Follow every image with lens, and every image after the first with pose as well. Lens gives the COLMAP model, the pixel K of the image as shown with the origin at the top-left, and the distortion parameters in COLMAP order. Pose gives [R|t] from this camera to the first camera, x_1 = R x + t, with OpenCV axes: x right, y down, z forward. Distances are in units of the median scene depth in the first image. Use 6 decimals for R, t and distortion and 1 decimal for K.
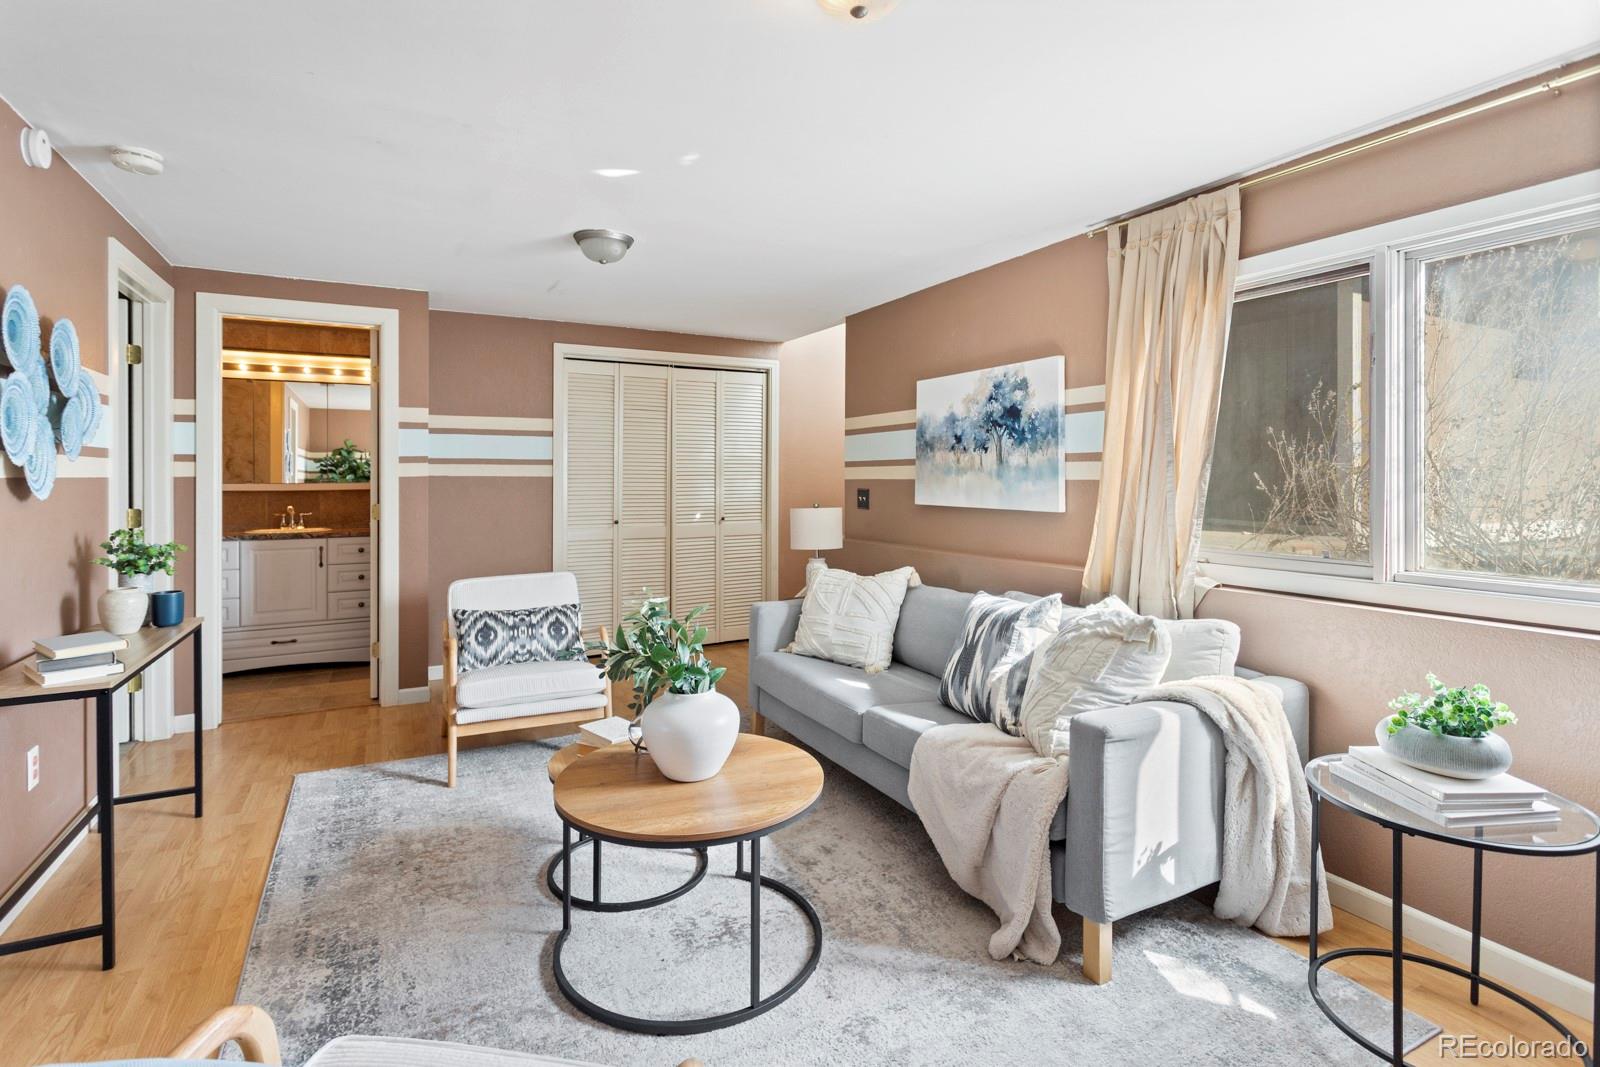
lens RADIAL K [[779.6, 0, 794.0], [0, 779.6, 484.2], [0, 0, 1]] dist [0.001257, 0.000032]
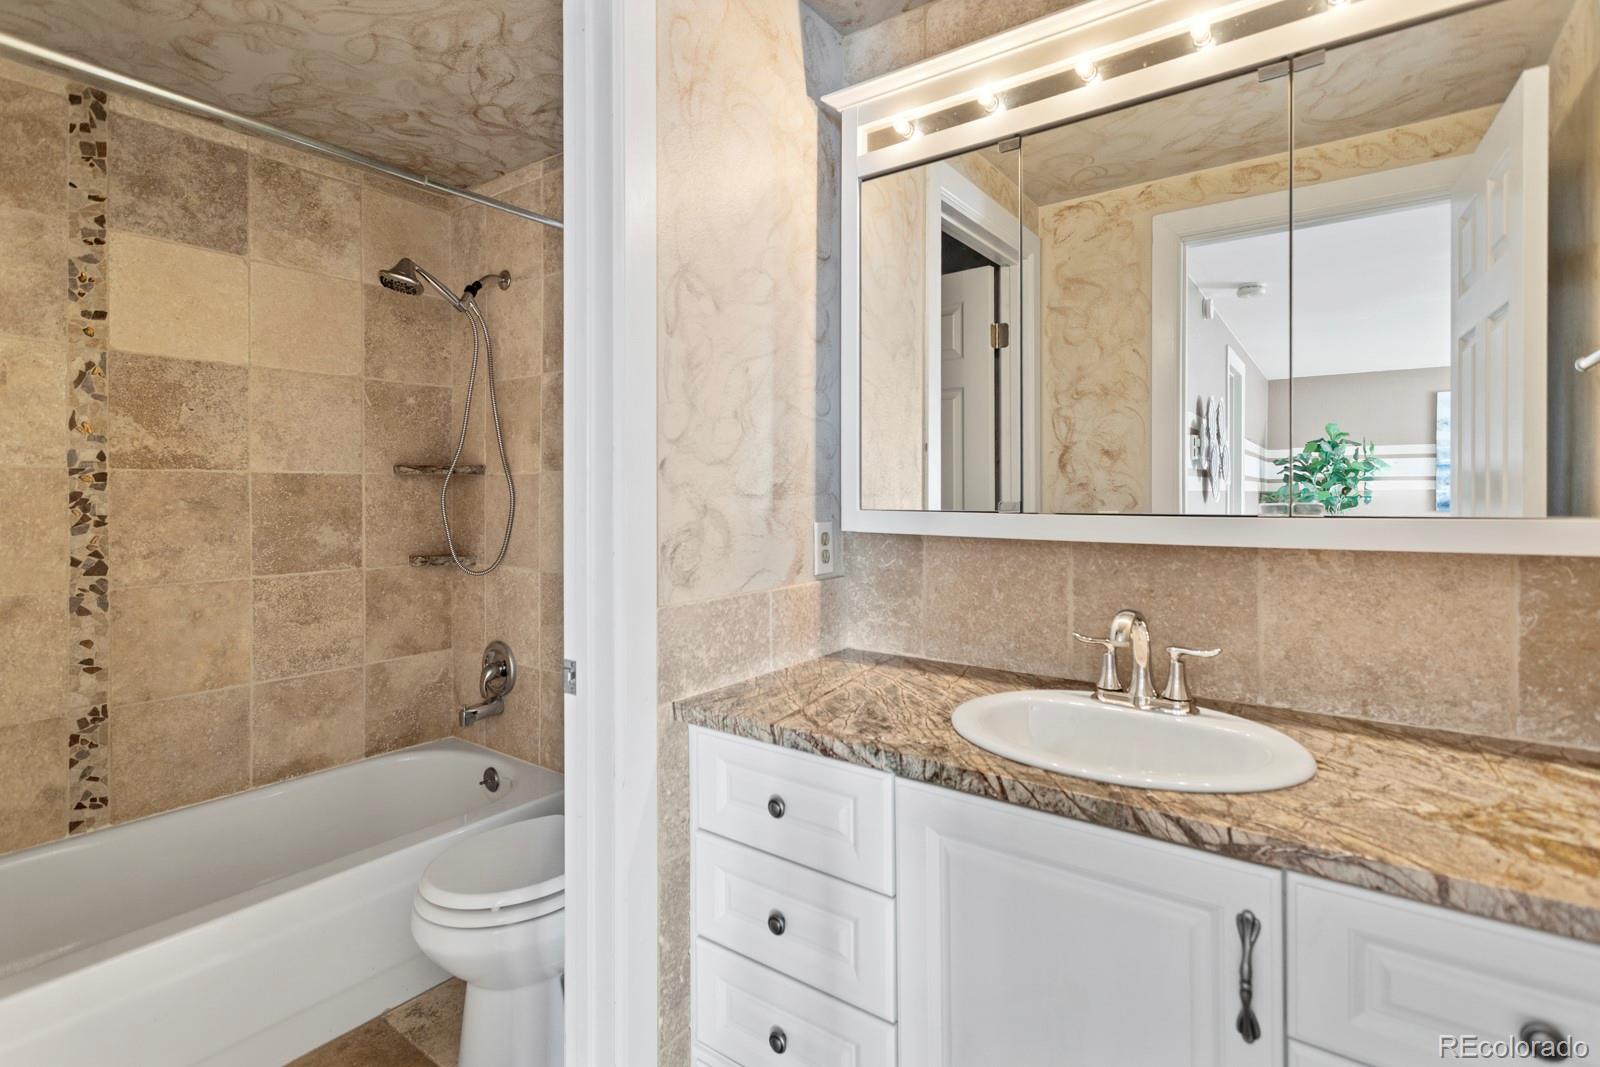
lens RADIAL K [[779.6, 0, 794.0], [0, 779.6, 484.2], [0, 0, 1]] dist [0.001257, 0.000032]
pose [[0.442810, -0.004153, -0.896606, -0.395544], [-0.008632, 0.999923, -0.008895, -0.006828], [0.896574, 0.011678, 0.442740, 0.663714]]
